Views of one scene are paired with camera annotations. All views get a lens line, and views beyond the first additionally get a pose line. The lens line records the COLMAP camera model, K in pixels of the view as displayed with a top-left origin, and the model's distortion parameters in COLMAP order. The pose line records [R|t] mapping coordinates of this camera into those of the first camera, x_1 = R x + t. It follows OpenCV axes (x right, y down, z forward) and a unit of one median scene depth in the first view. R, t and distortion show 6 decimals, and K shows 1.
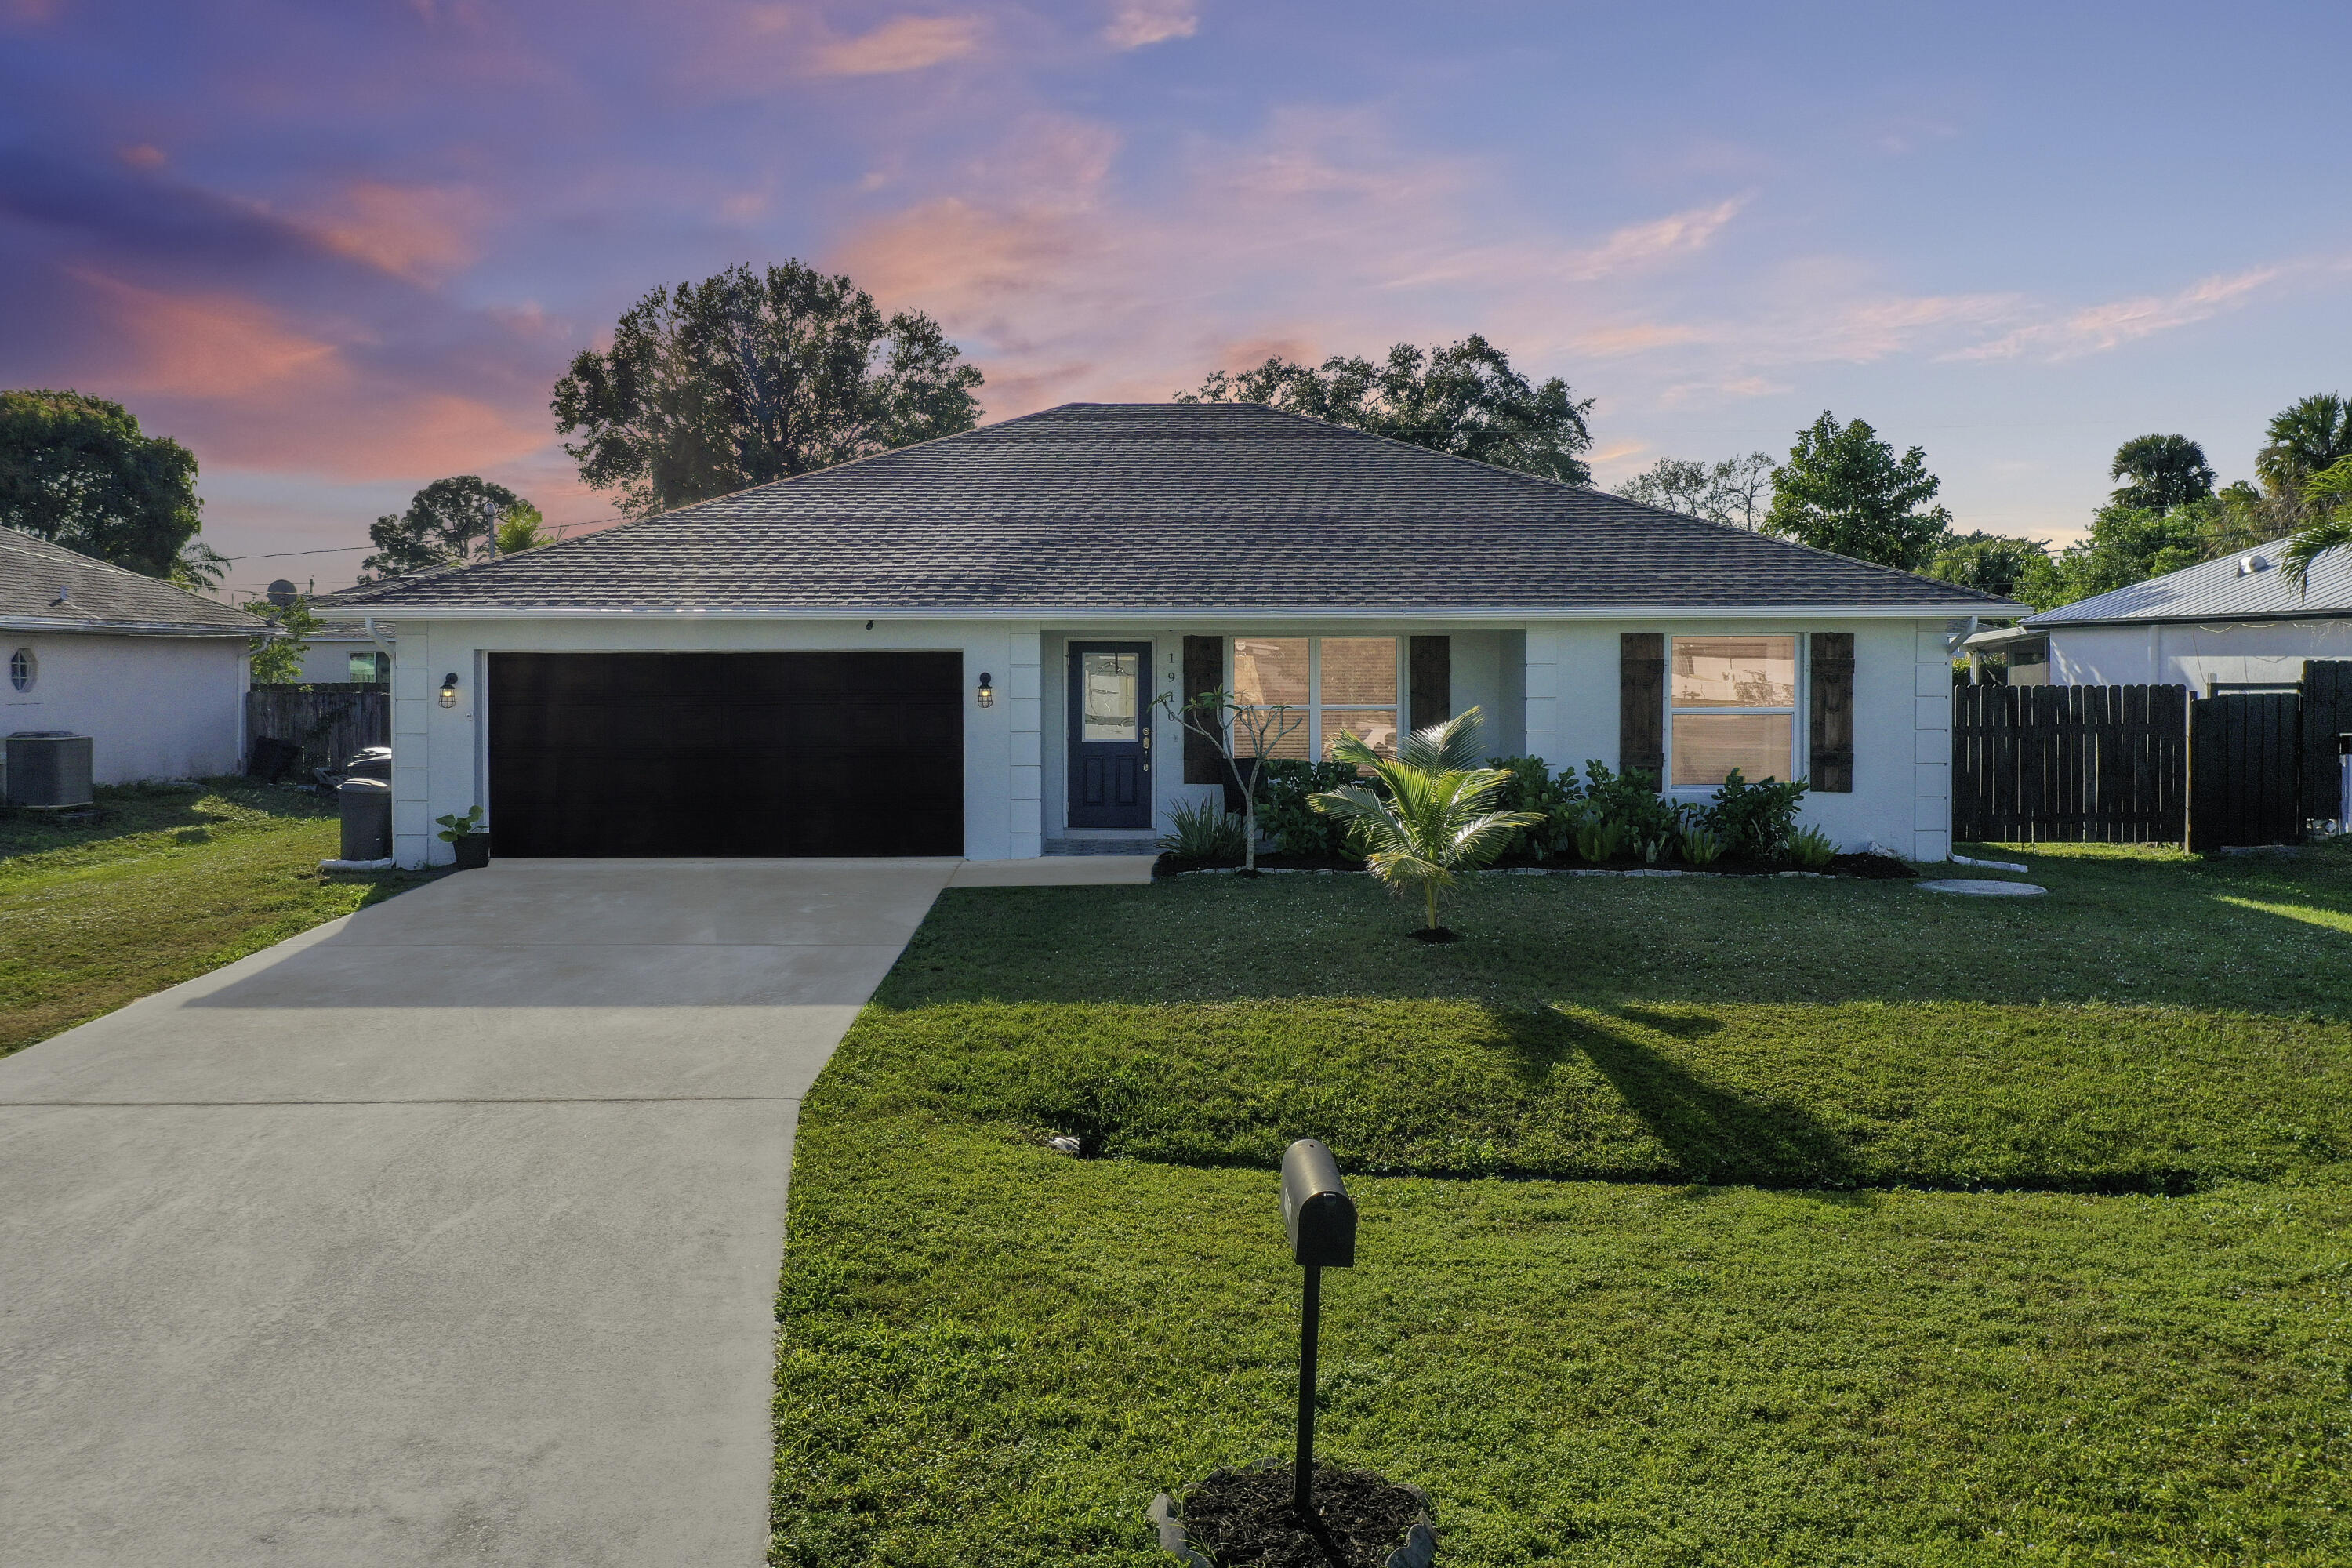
lens RADIAL K [[1901.8, 0, 1162.8], [0, 1901.8, 694.9], [0, 0, 1]] dist [0.013468, 0.005511]
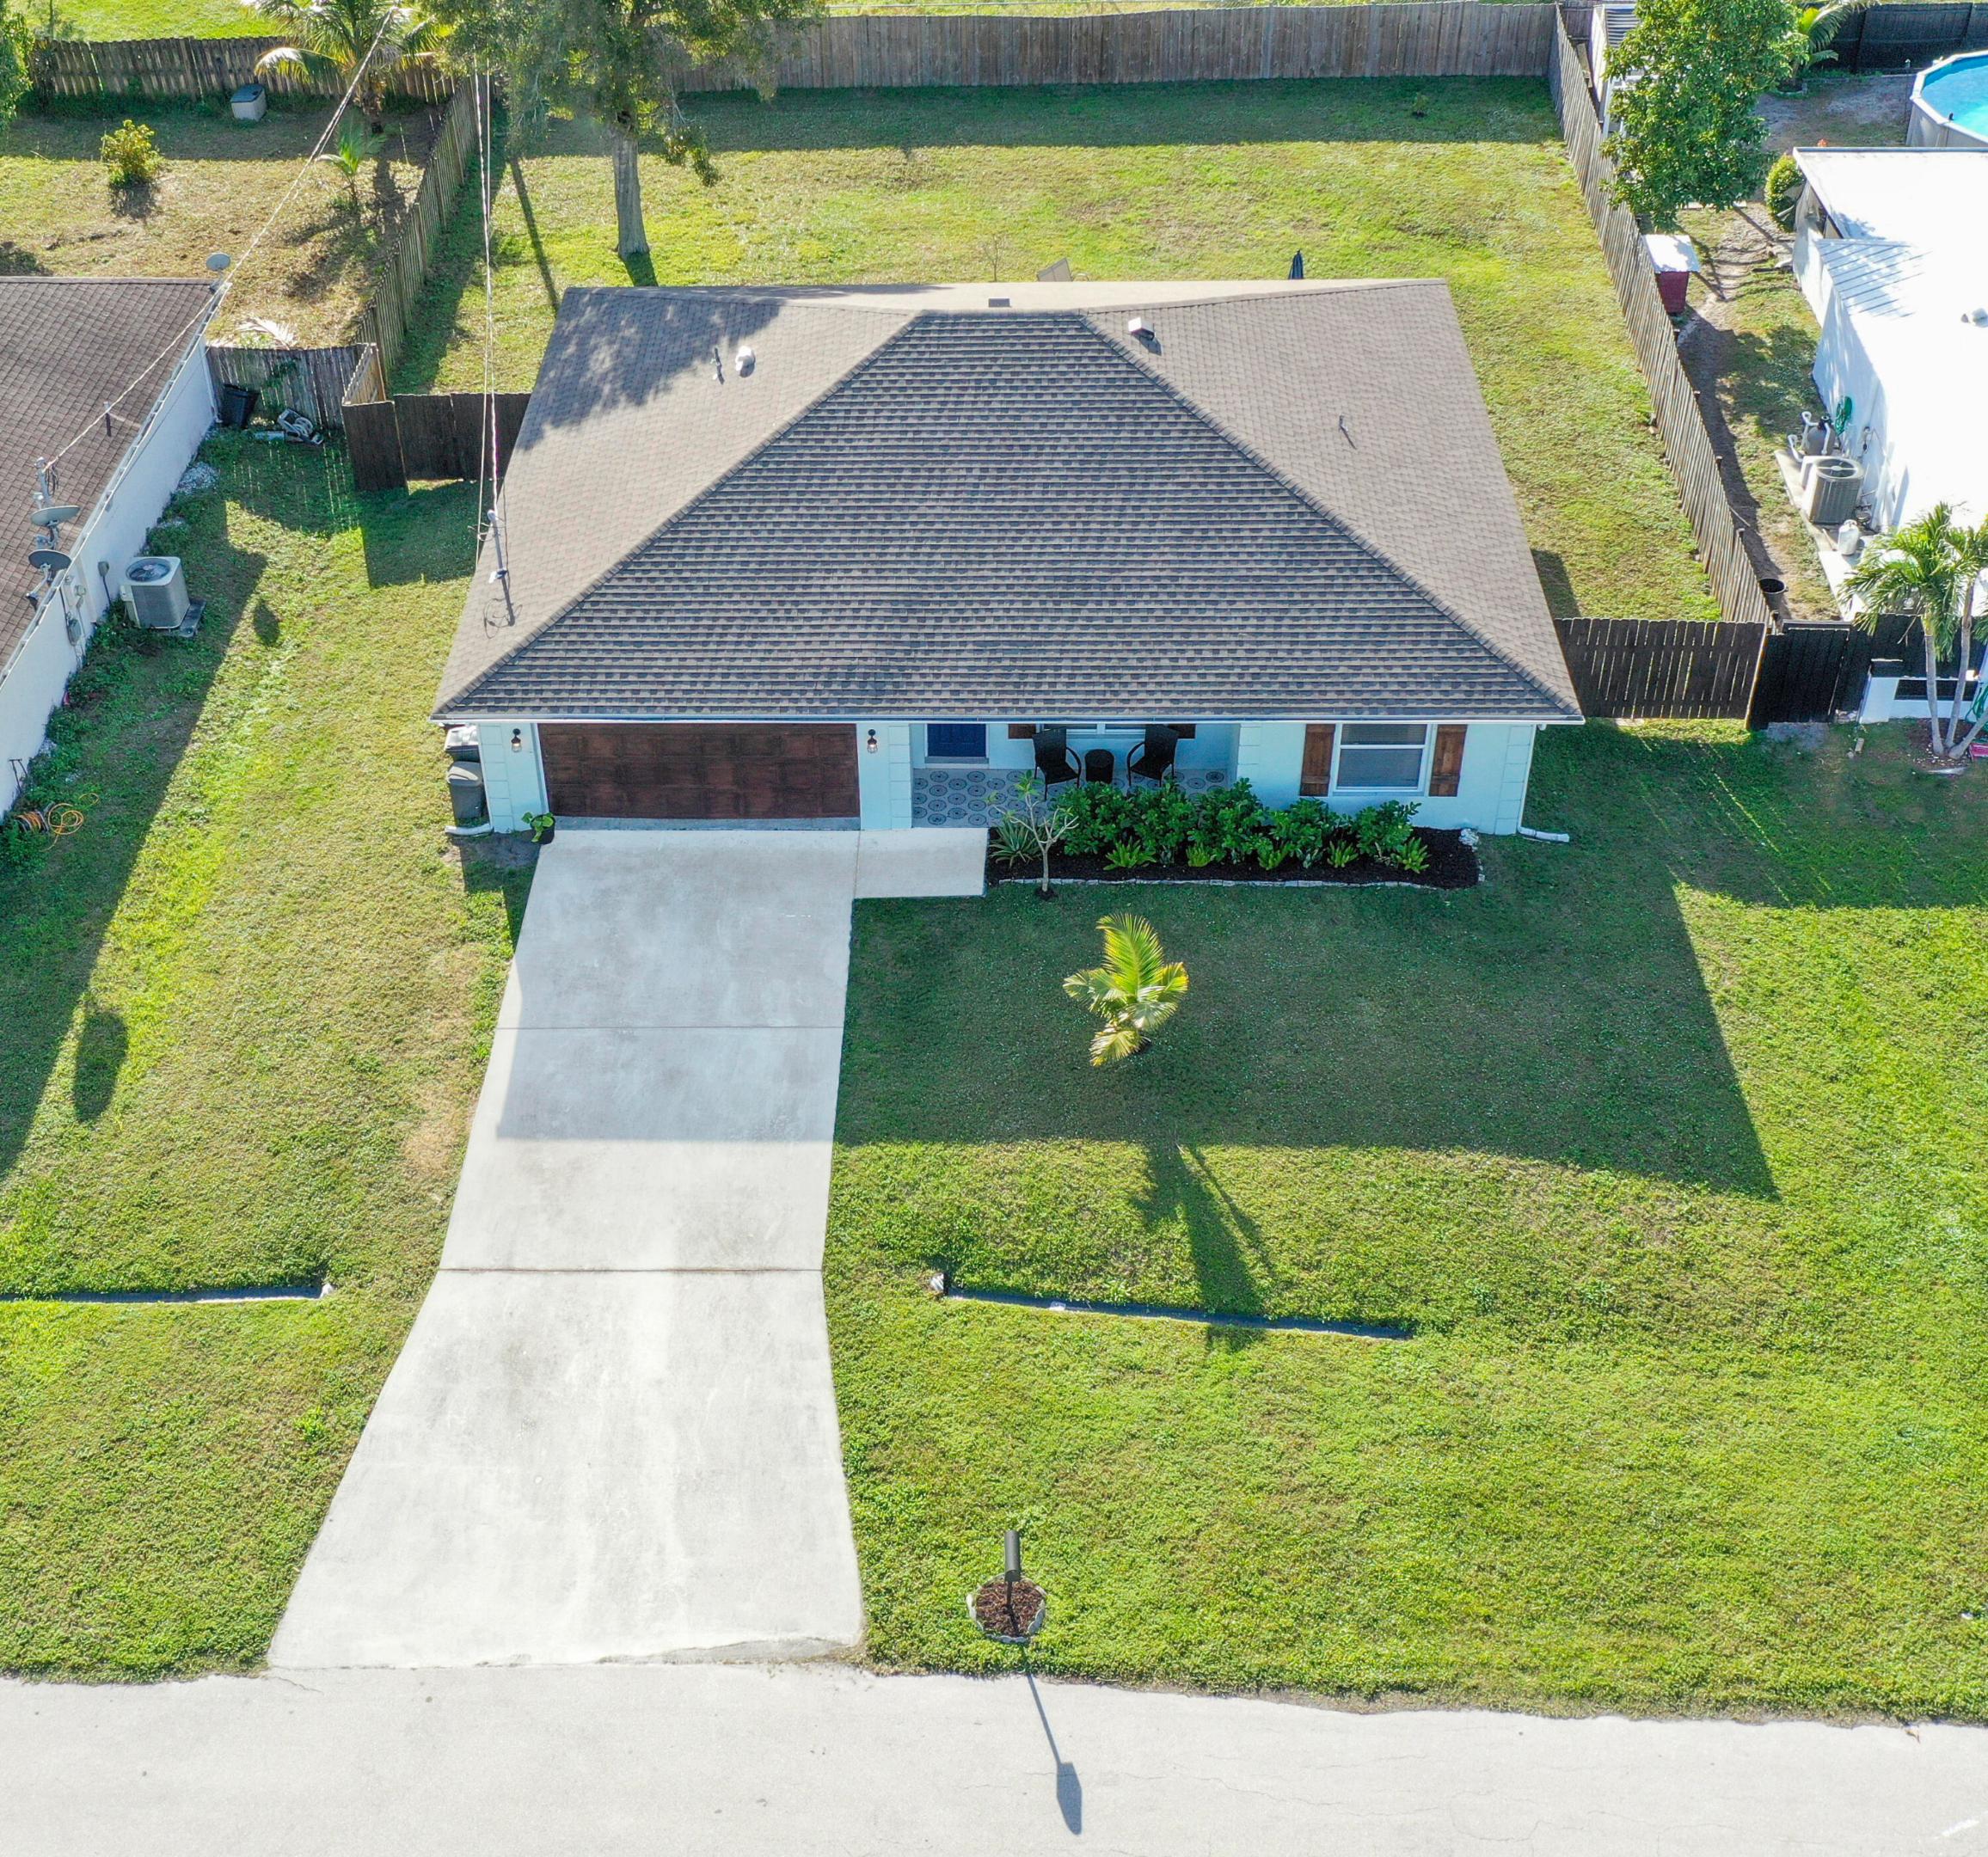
lens RADIAL K [[2522.1, 0, 883.1], [0, 2522.1, 802.6], [0, 0, 1]] dist [0.021014, 0.002583]
pose [[0.998299, 0.010588, -0.057340, 0.050187], [0.025278, 0.807579, 0.589217, -1.961684], [0.052545, -0.589664, 0.805938, -1.074601]]
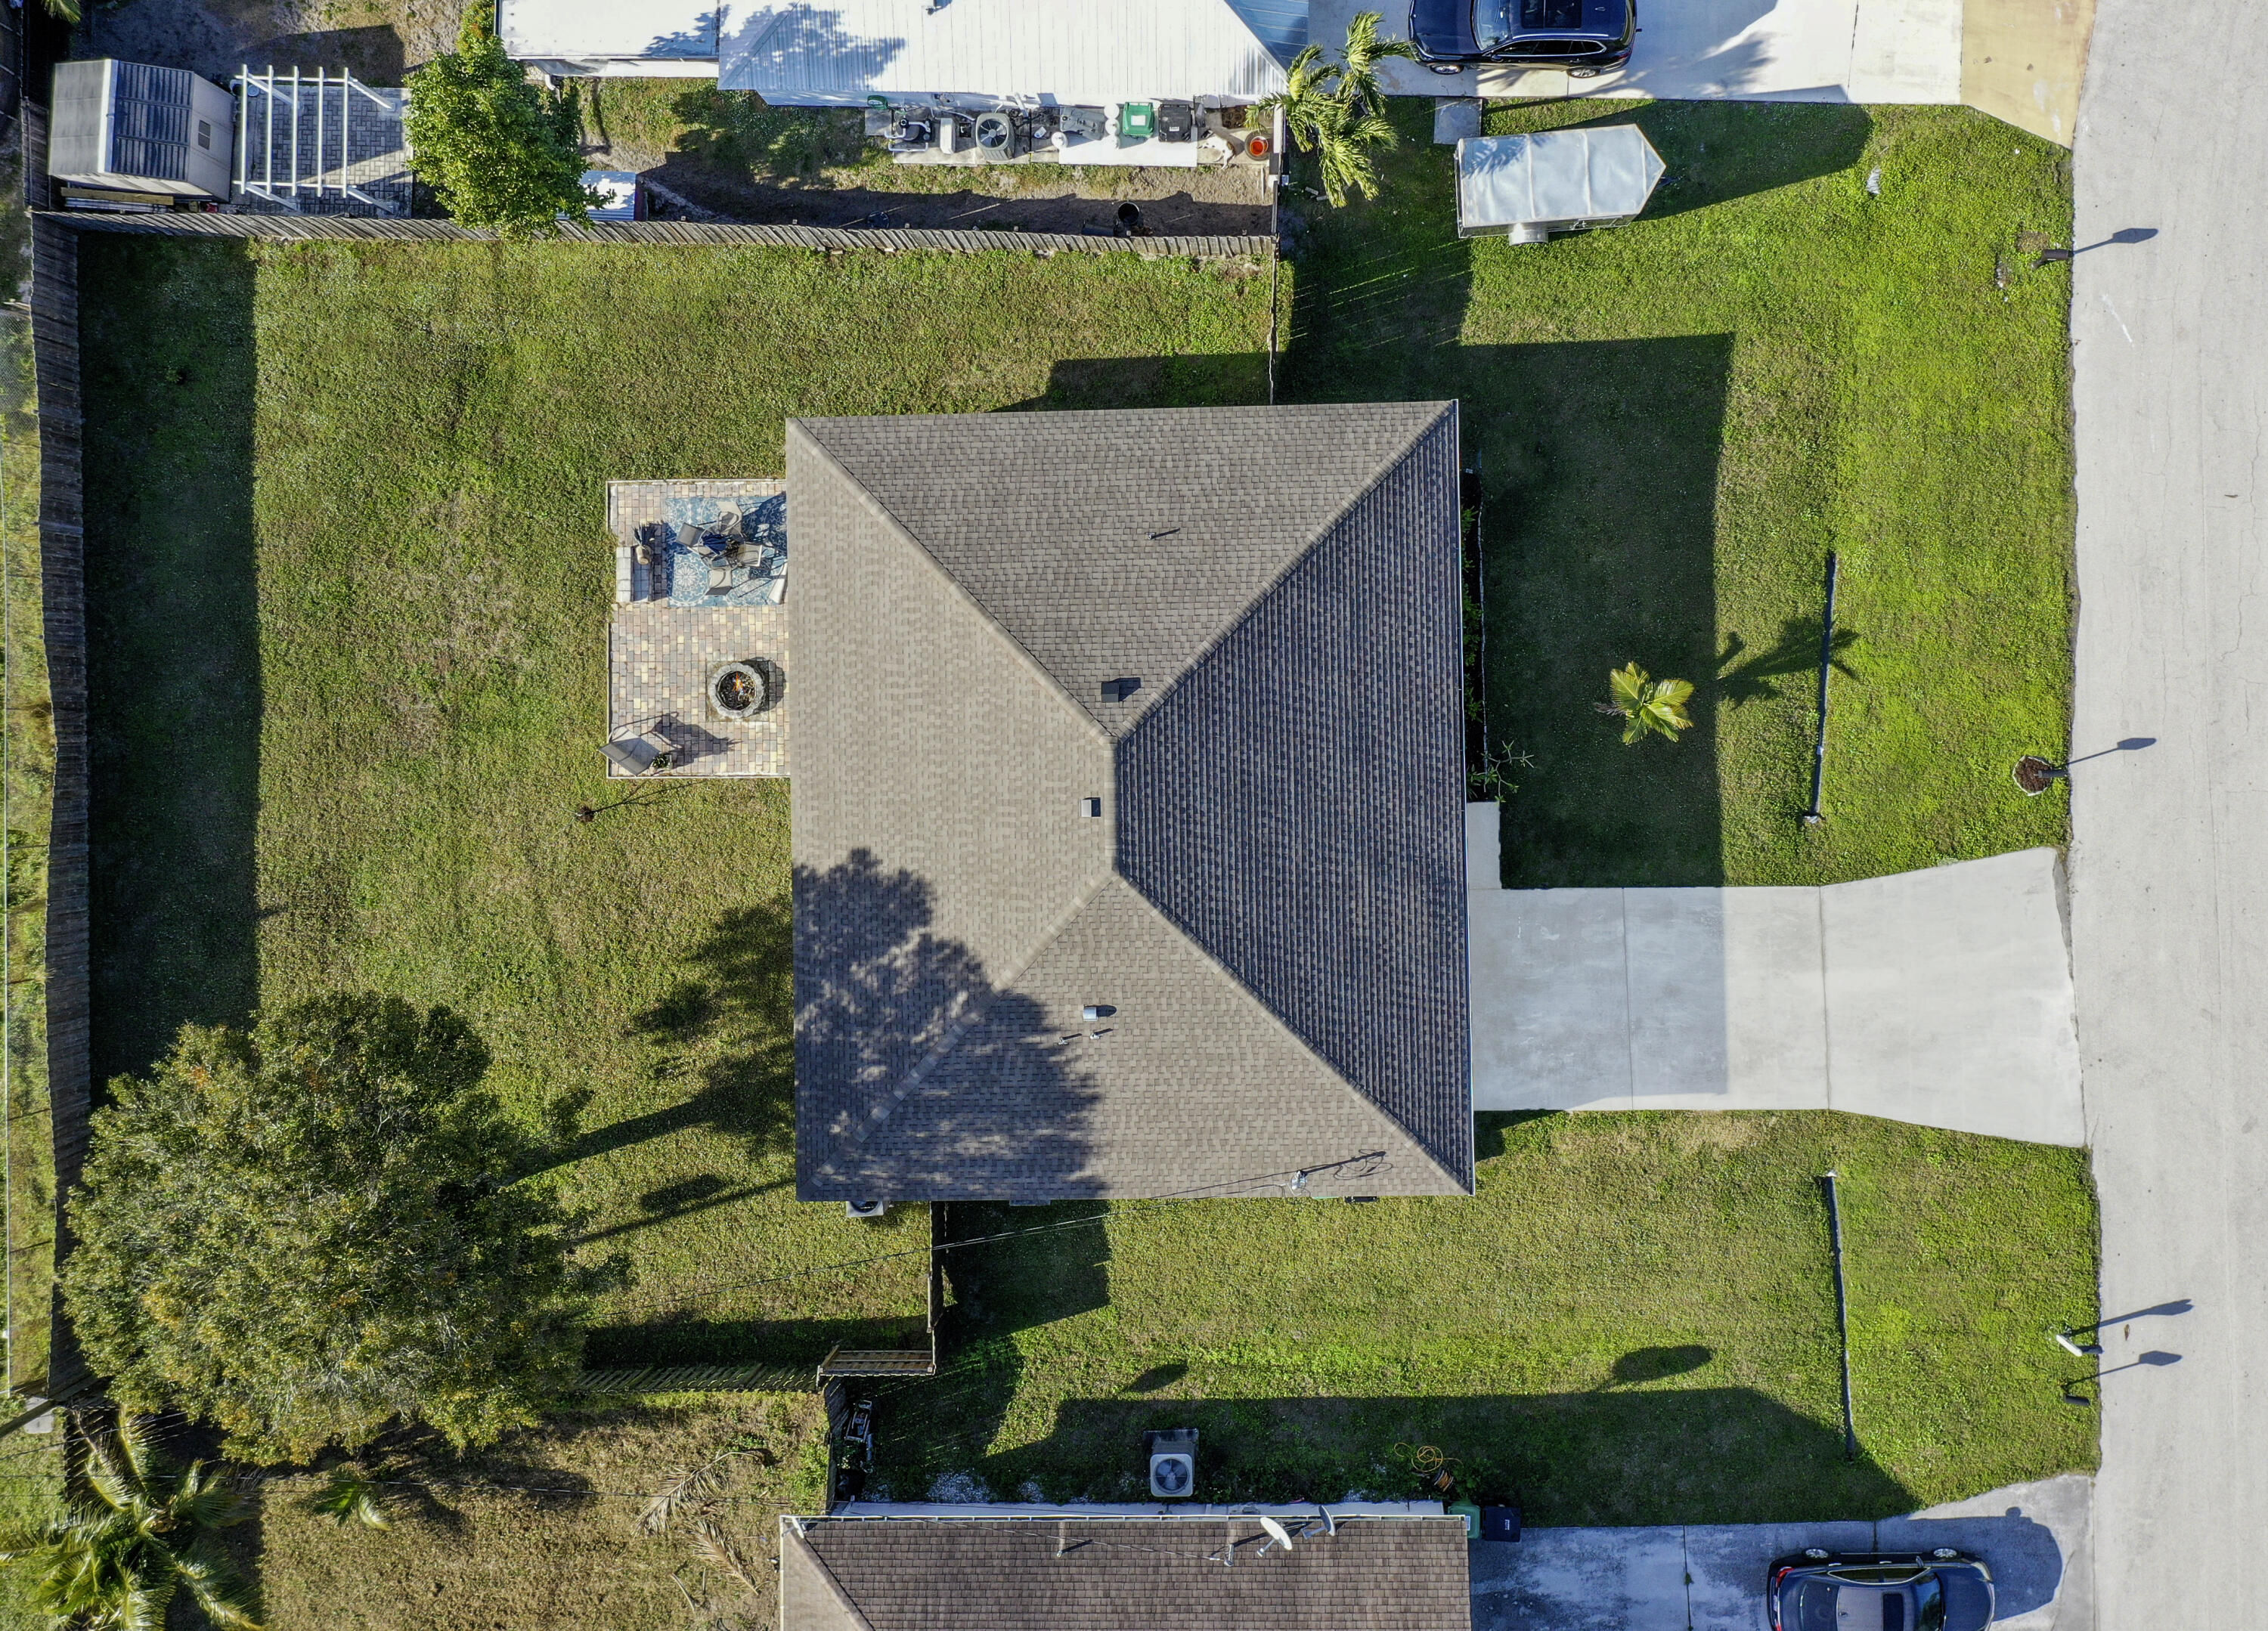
lens RADIAL K [[2218.0, 0, 1205.6], [0, 2218.0, 694.5], [0, 0, 1]] dist [0.019387, -0.005971]
pose [[-0.008471, -0.999753, 0.020528, 0.122158], [0.061392, 0.019970, 0.997914, -4.359977], [-0.998078, 0.009714, 0.061208, 1.925686]]
